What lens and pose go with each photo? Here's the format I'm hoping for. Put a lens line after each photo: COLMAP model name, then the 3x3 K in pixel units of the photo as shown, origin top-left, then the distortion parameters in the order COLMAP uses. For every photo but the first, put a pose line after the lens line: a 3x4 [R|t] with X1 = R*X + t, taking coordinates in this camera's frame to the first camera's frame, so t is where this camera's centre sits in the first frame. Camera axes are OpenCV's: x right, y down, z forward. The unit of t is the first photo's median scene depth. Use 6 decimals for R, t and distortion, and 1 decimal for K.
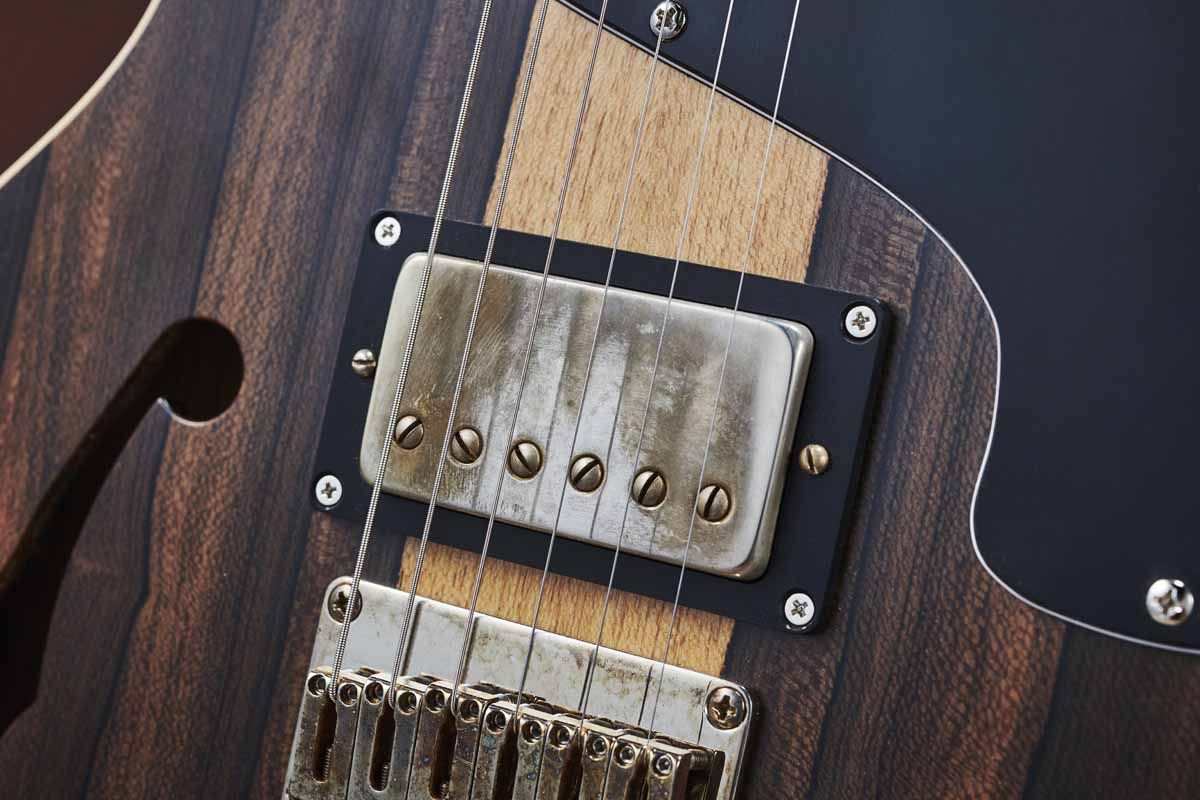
lens RADIAL K [[2128.2, 0, 598.9], [0, 2128.2, 398.9], [0, 0, 1]] dist [-0.021895, 0.000000]
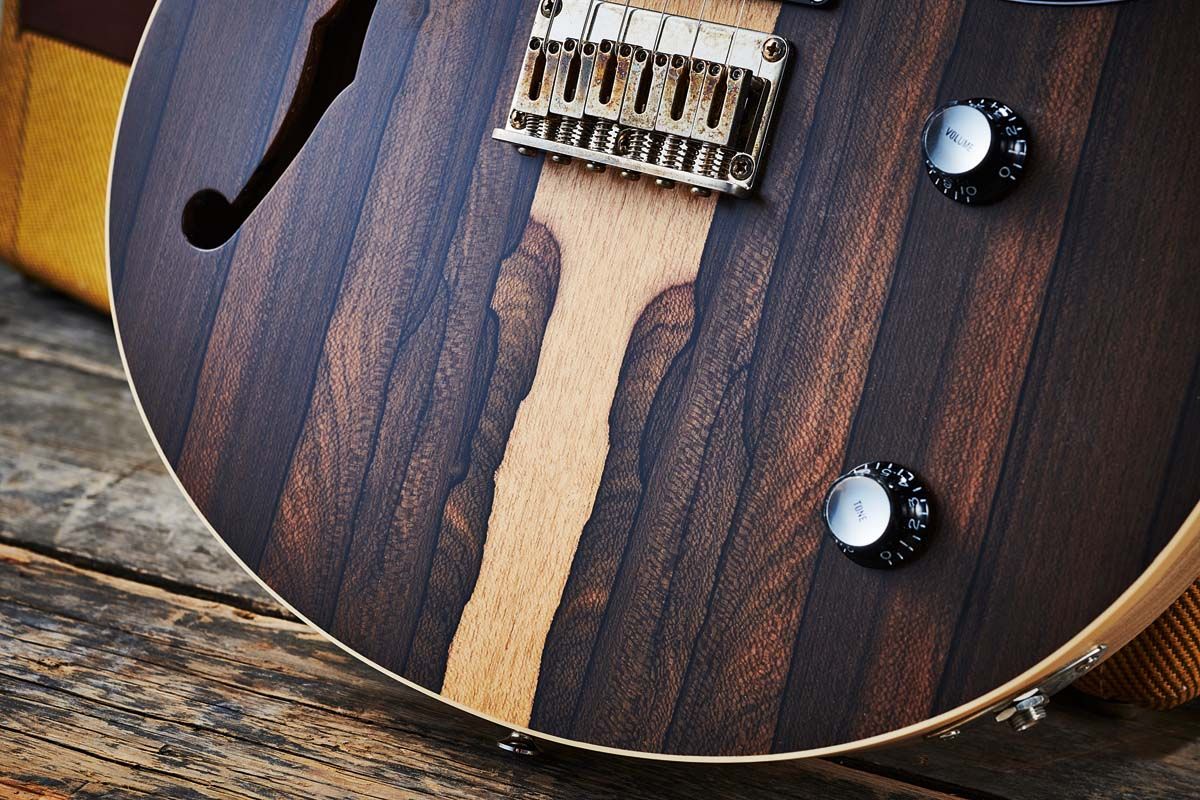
lens RADIAL K [[2128.2, 0, 598.9], [0, 2128.2, 400.2], [0, 0, 1]] dist [-0.021895, 0.000000]
pose [[0.997952, 0.056155, -0.030624, -0.013781], [-0.055747, 0.998346, 0.014035, 0.412165], [0.031362, -0.012299, 0.999432, -0.742462]]
